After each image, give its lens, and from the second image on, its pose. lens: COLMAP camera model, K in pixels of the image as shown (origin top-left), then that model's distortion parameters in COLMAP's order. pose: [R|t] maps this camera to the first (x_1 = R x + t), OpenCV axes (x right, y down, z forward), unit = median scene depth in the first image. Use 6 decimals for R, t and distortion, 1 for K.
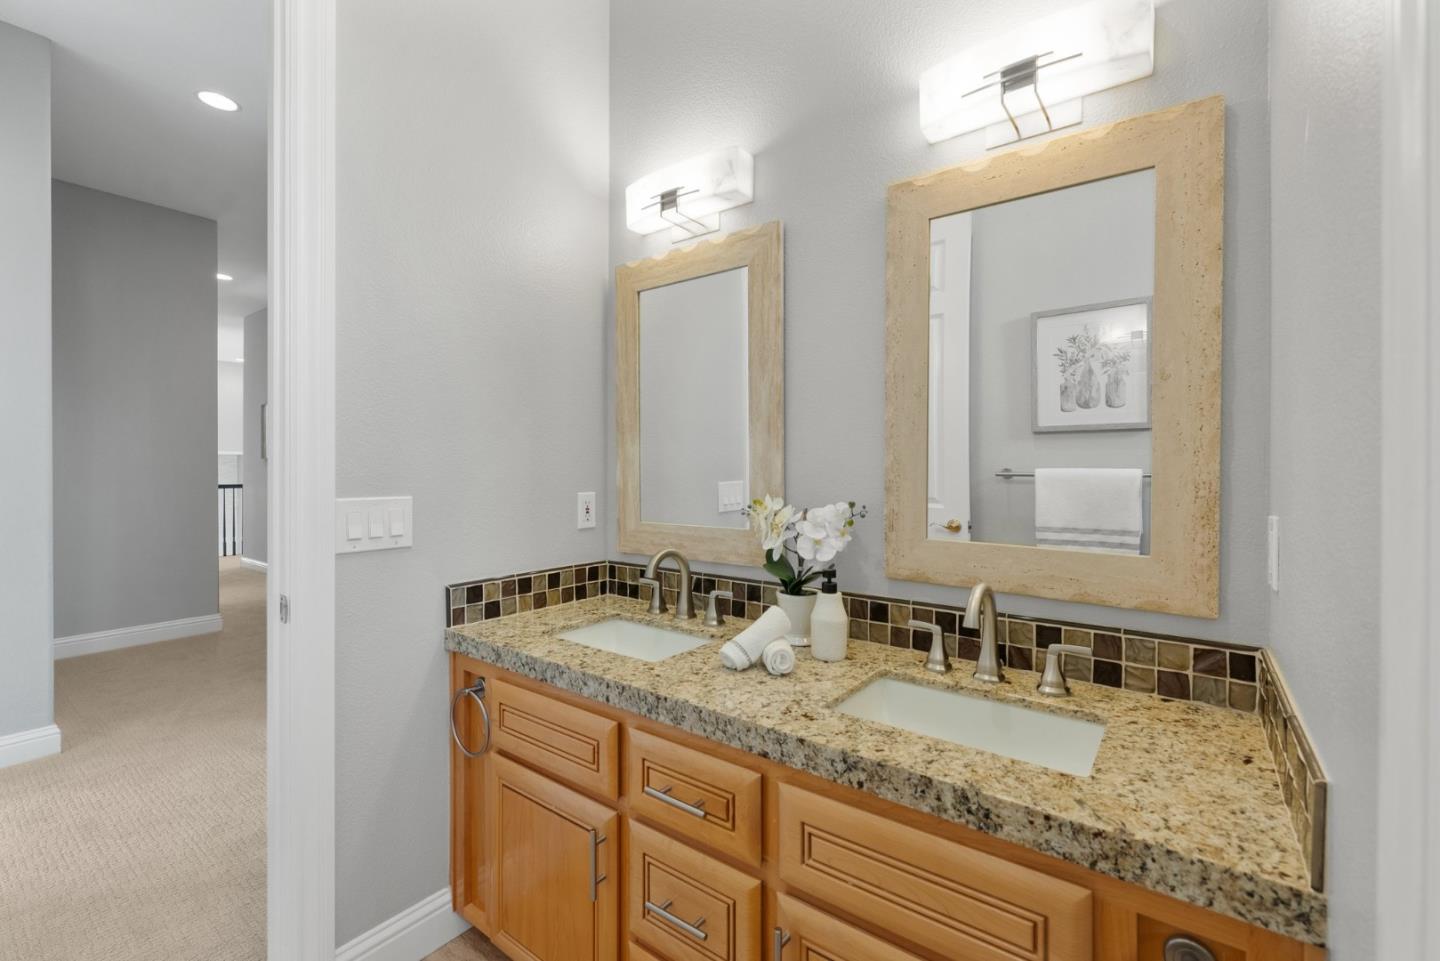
lens RADIAL K [[579.5, 0, 721.2], [0, 579.5, 475.7], [0, 0, 1]] dist [-0.000352, 0.000166]
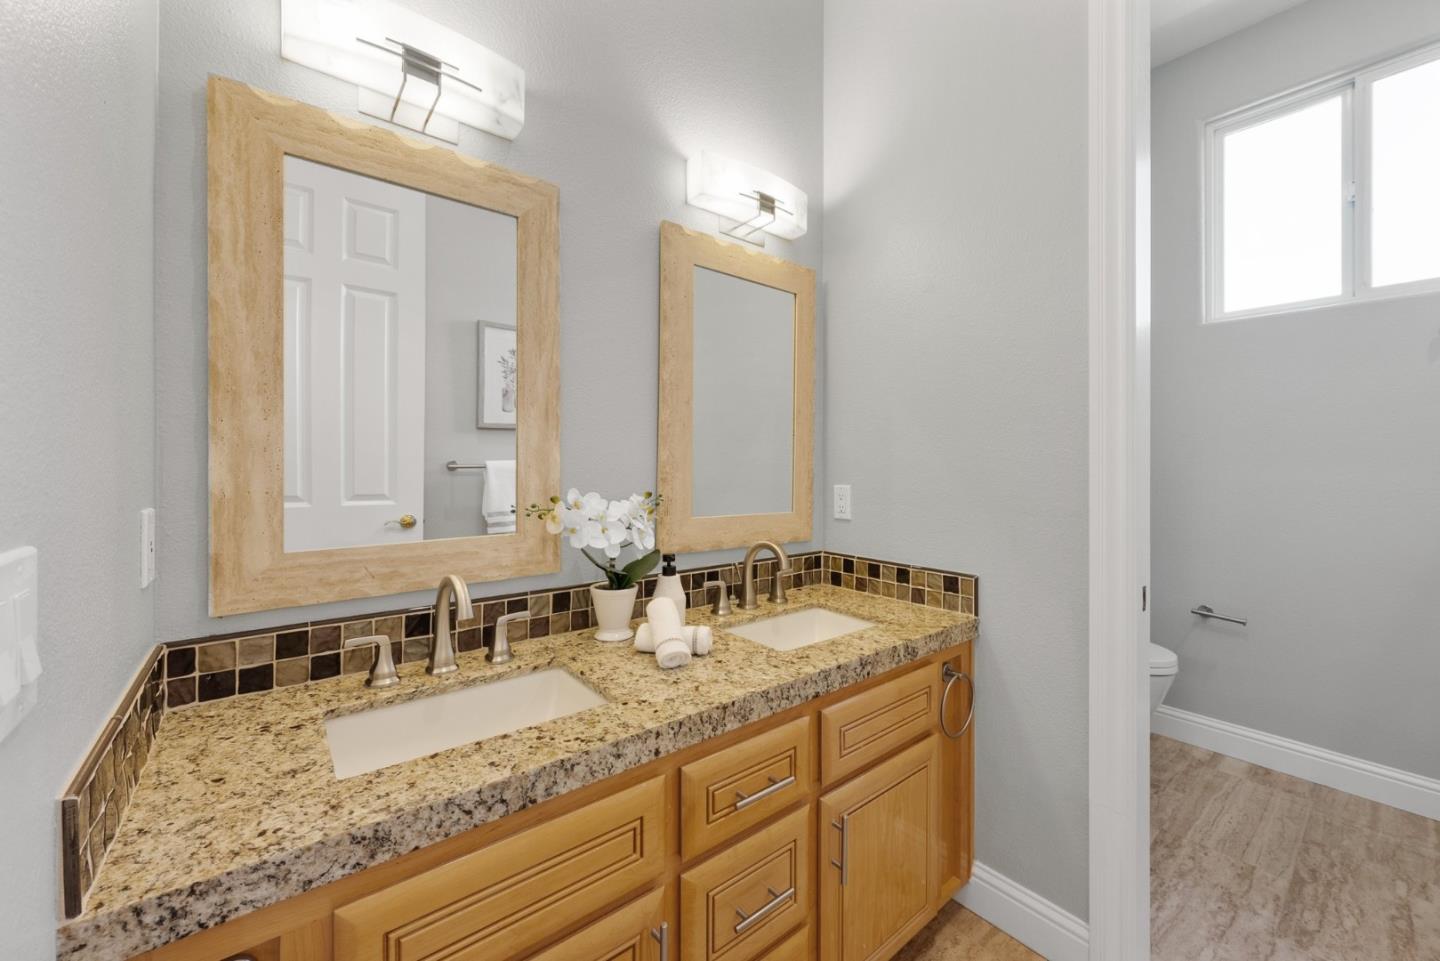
lens RADIAL K [[566.4, 0, 727.2], [0, 566.4, 477.9], [0, 0, 1]] dist [0.001086, -0.000329]
pose [[0.259383, -0.023401, 0.965491, -0.871312], [0.008295, 0.999724, 0.022002, -0.000308], [-0.965739, 0.002302, 0.259505, 0.686695]]
